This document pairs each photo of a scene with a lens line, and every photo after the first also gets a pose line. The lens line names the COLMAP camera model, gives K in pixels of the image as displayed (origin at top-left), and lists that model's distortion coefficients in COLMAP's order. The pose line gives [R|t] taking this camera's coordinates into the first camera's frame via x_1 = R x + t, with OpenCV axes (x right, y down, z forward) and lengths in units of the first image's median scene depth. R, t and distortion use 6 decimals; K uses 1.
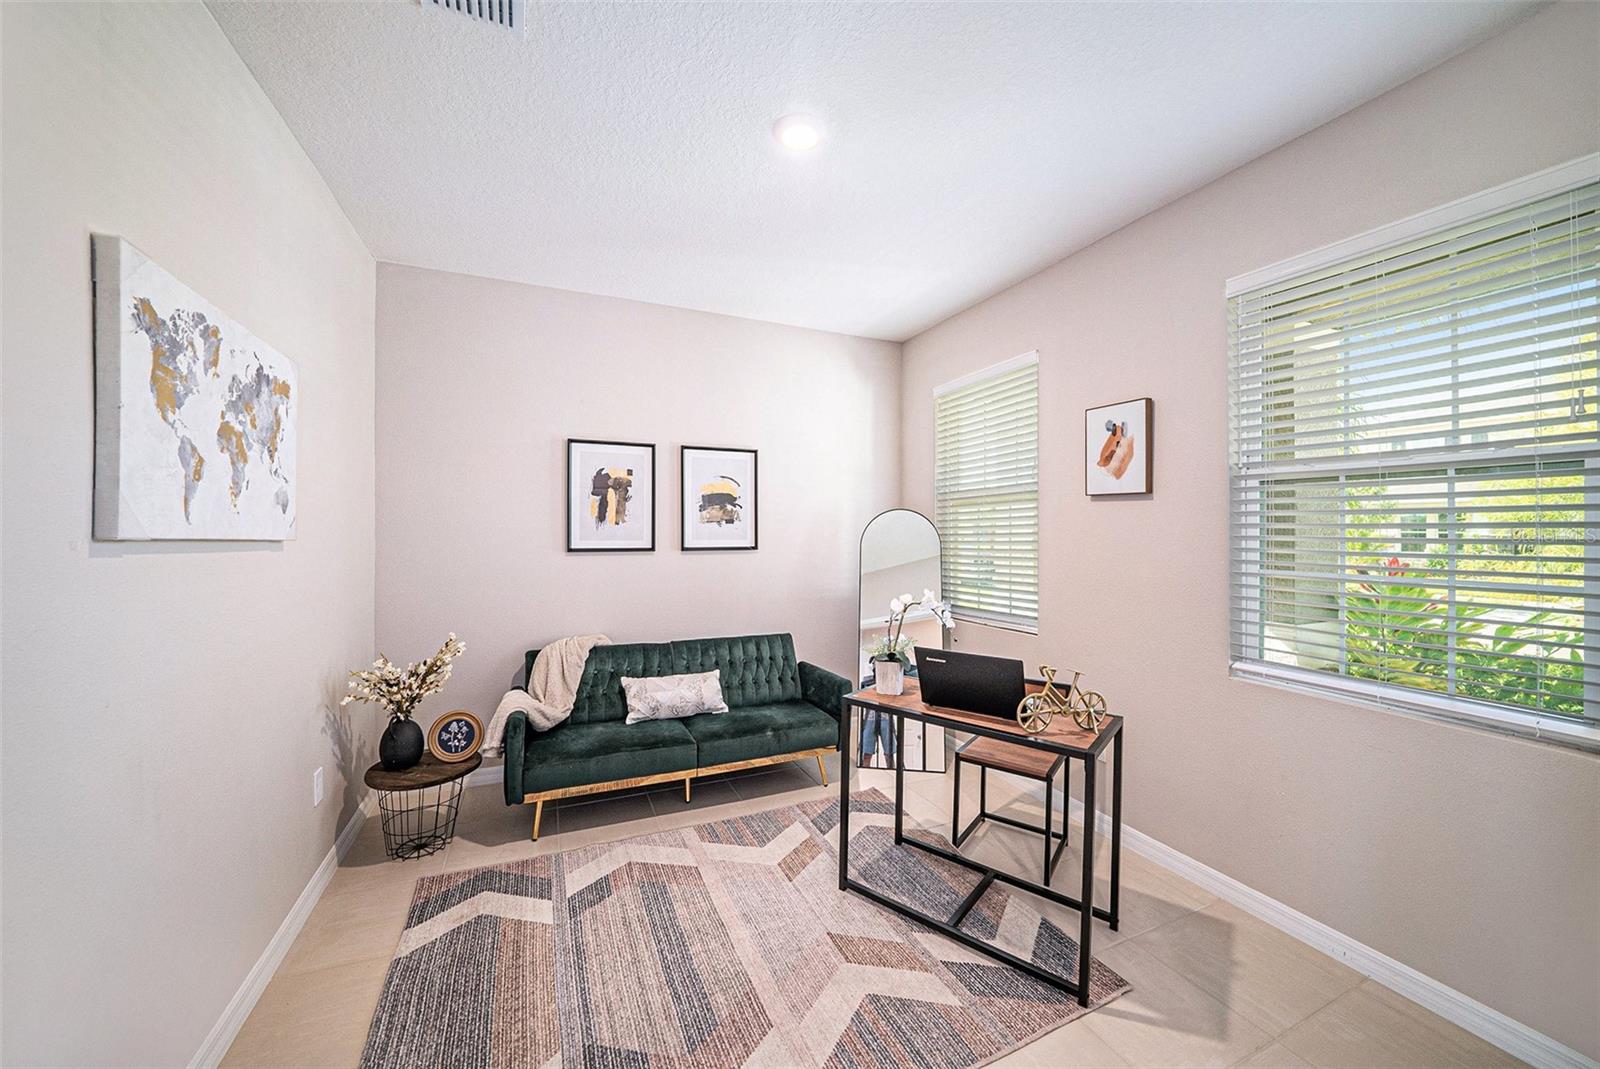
lens RADIAL K [[569.3, 0, 791.5], [0, 569.3, 528.8], [0, 0, 1]] dist [-0.015195, -0.000299]
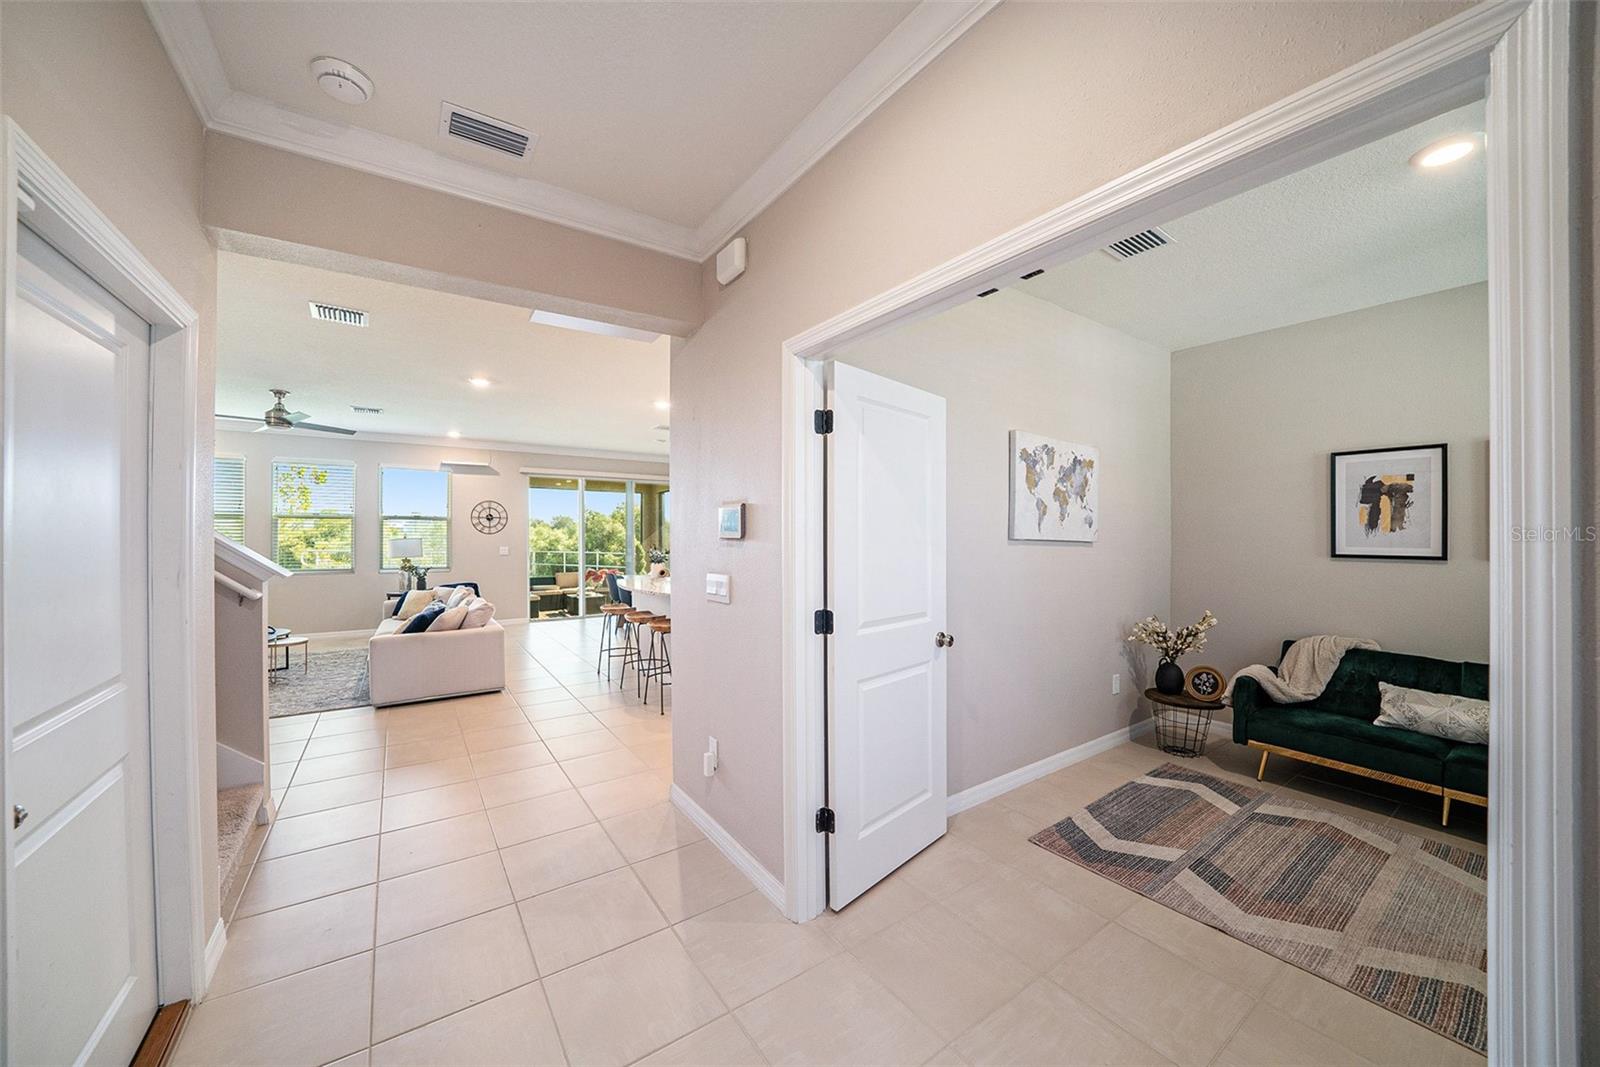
lens RADIAL K [[569.3, 0, 797.5], [0, 569.3, 535.8], [0, 0, 1]] dist [-0.015195, -0.000299]
pose [[0.194798, -0.003015, -0.980839, 0.650321], [-0.001592, 0.999993, -0.003390, 0.006721], [0.980842, 0.002222, 0.194792, -0.296605]]
